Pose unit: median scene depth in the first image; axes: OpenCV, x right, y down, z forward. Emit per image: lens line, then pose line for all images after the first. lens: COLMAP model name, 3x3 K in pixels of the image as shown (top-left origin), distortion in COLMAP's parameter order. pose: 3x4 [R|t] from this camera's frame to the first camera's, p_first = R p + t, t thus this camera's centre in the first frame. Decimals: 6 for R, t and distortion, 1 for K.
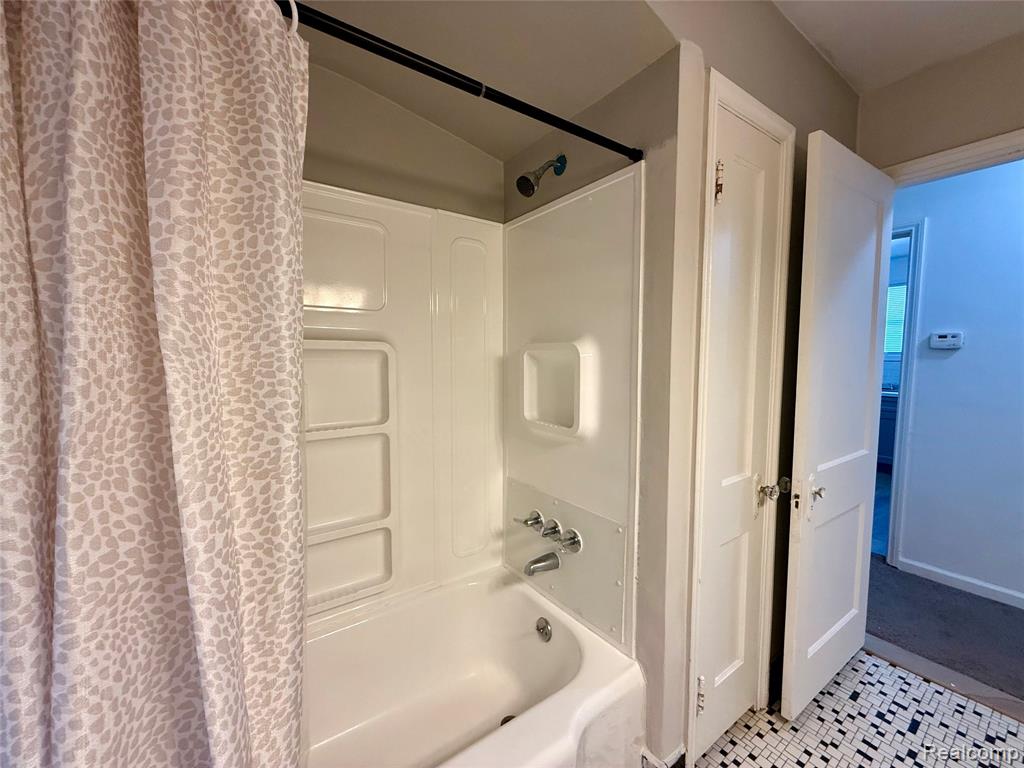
lens RADIAL K [[407.9, 0, 511.5], [0, 407.9, 386.3], [0, 0, 1]] dist [0.000721, 0.000826]
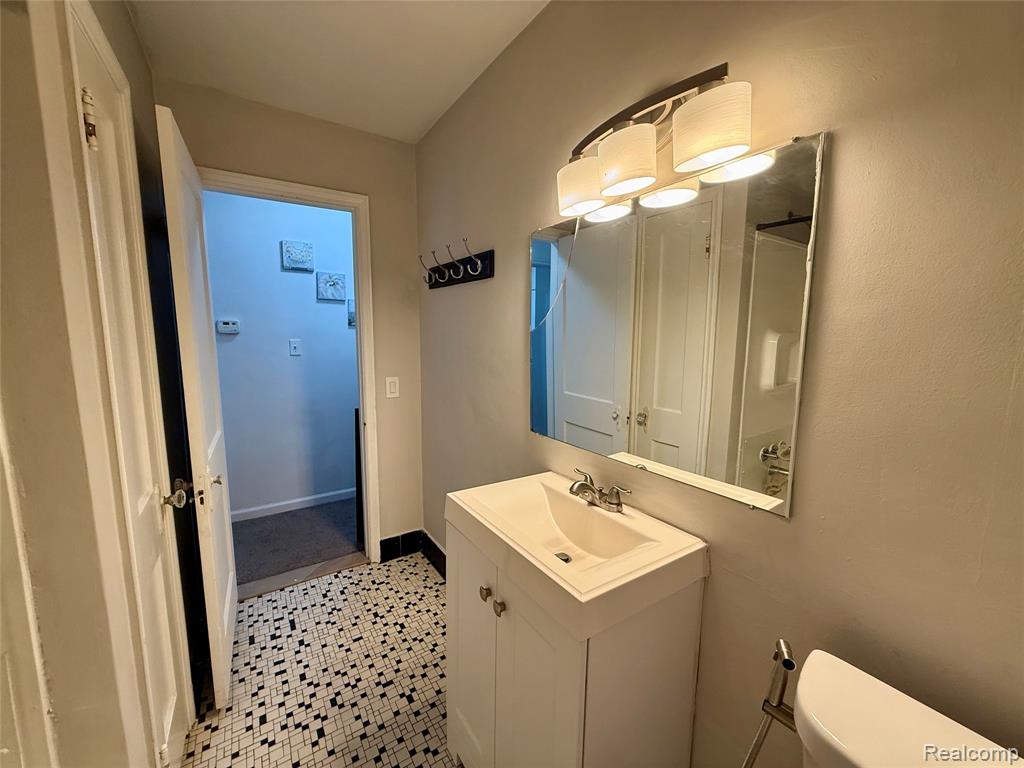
lens RADIAL K [[407.9, 0, 512.0], [0, 407.9, 384.1], [0, 0, 1]] dist [0.000721, 0.000826]
pose [[0.025714, -0.126306, 0.991658, -0.204842], [0.065720, 0.990054, 0.124398, -0.056525], [-0.997507, 0.061973, 0.033759, 0.193157]]
